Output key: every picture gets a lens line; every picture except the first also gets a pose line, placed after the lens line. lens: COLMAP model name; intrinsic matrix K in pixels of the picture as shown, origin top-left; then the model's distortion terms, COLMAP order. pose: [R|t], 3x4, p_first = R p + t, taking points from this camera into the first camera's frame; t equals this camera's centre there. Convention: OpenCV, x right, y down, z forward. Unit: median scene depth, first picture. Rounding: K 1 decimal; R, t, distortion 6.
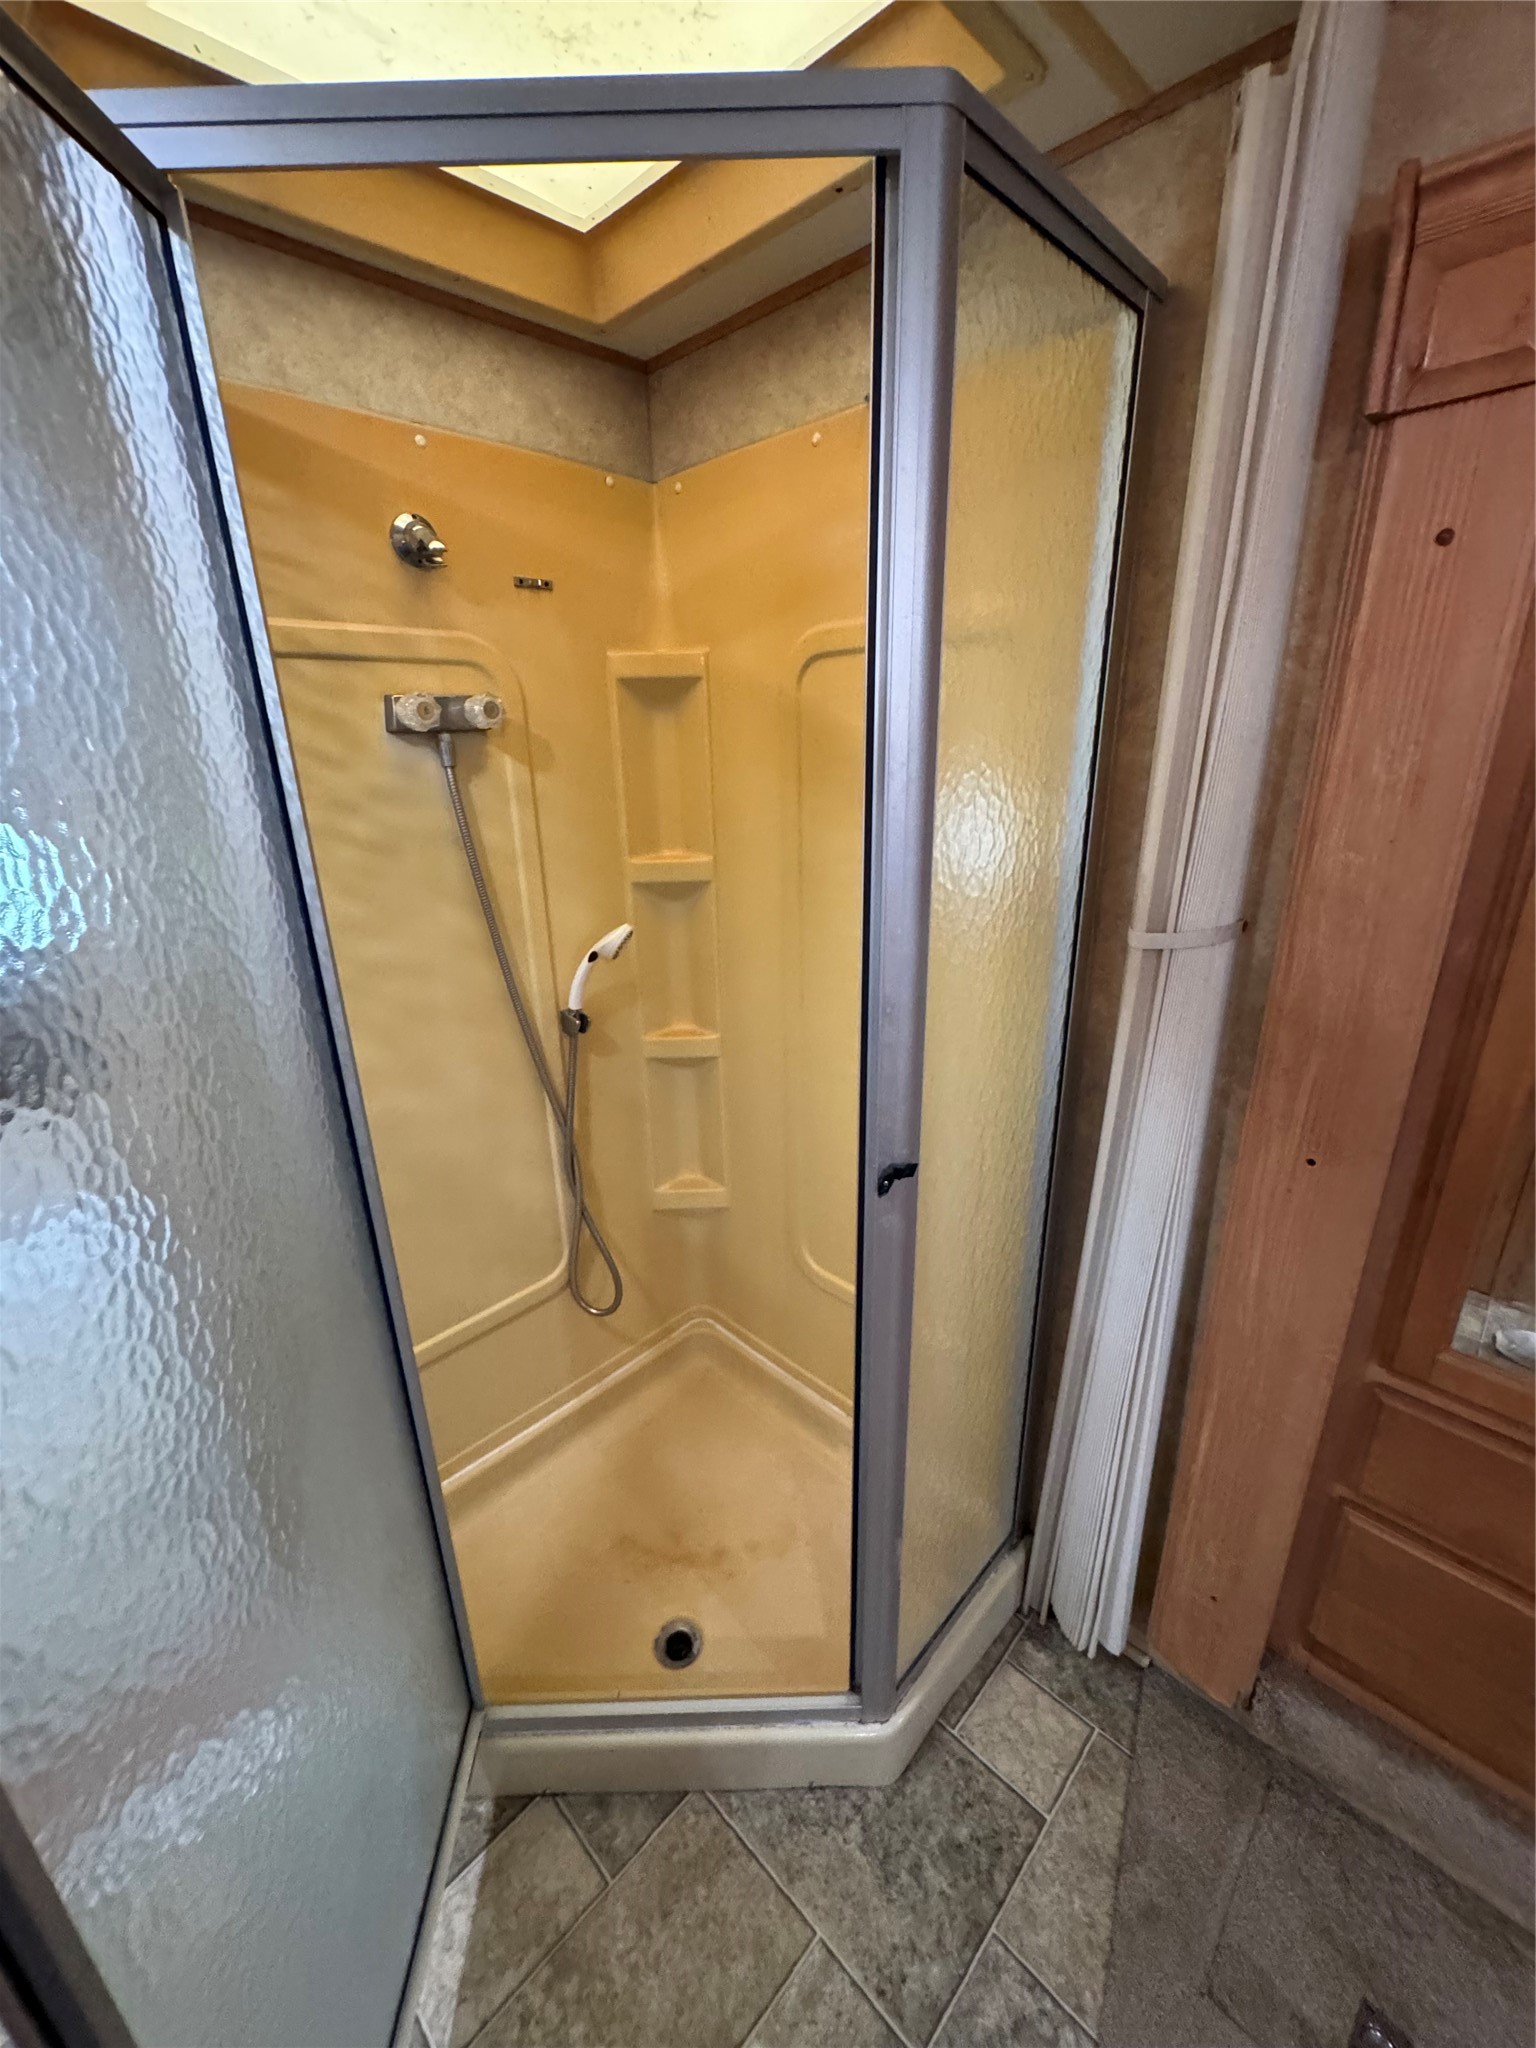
lens RADIAL K [[818.0, 0, 769.1], [0, 818.0, 1023.5], [0, 0, 1]] dist [-0.004158, 0.000707]
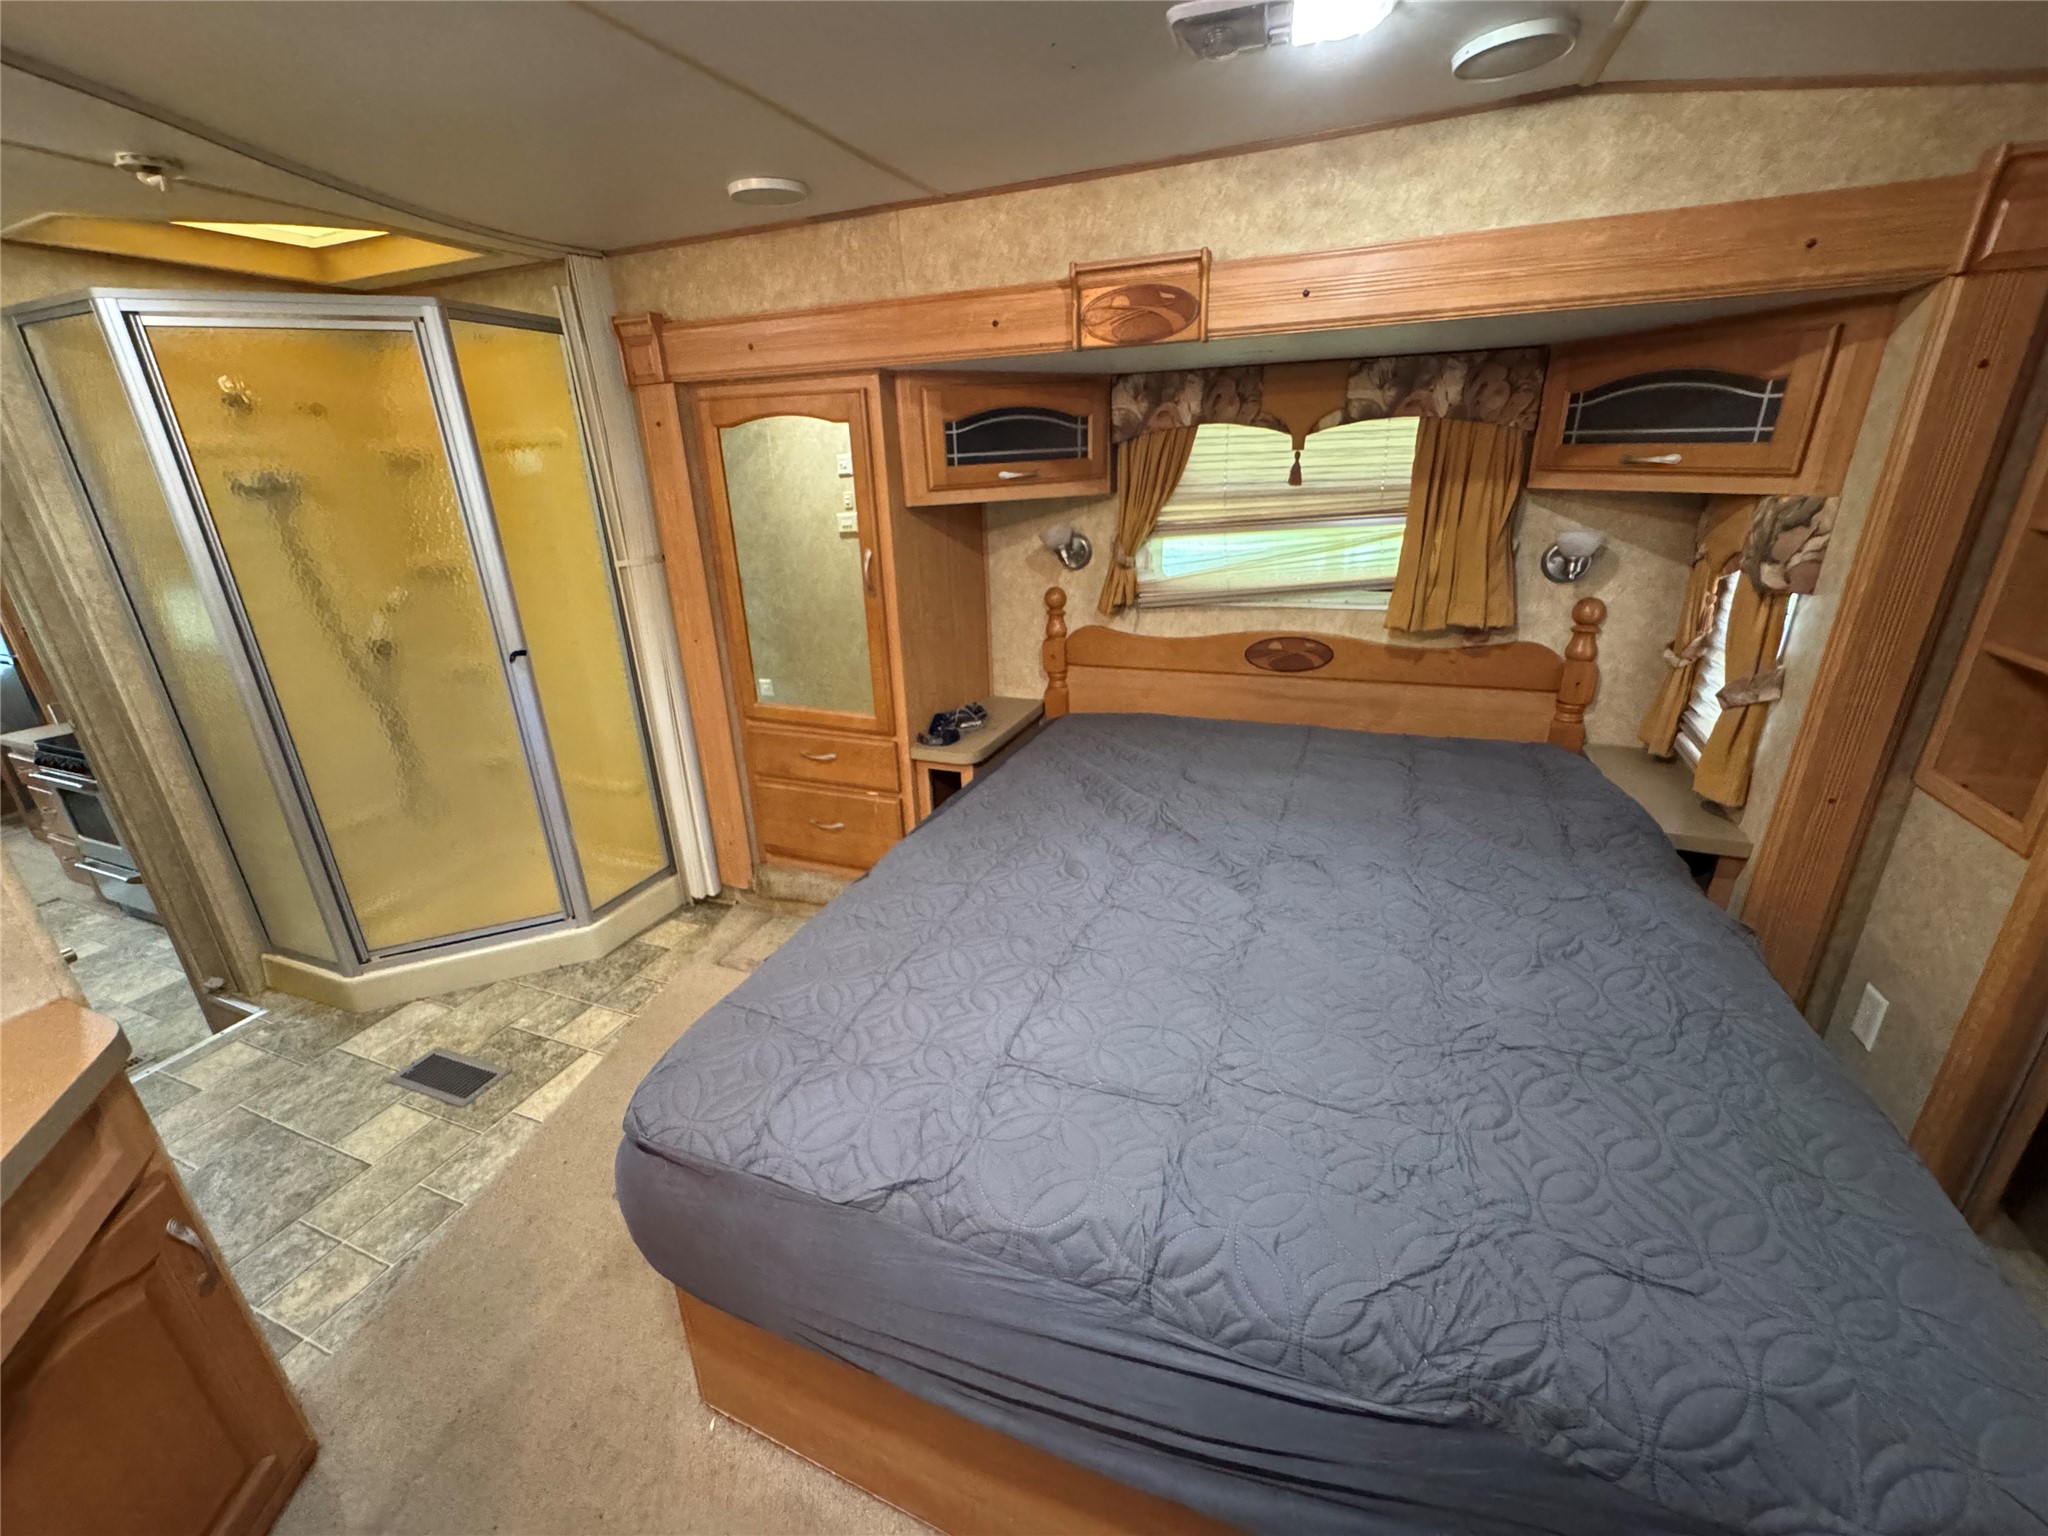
lens RADIAL K [[818.0, 0, 1022.7], [0, 818.0, 764.9], [0, 0, 1]] dist [-0.004158, 0.000707]
pose [[0.922234, -0.144408, 0.358652, 0.492957], [0.141827, 0.989319, 0.033648, 0.504501], [-0.359681, 0.019835, 0.932865, -1.516919]]
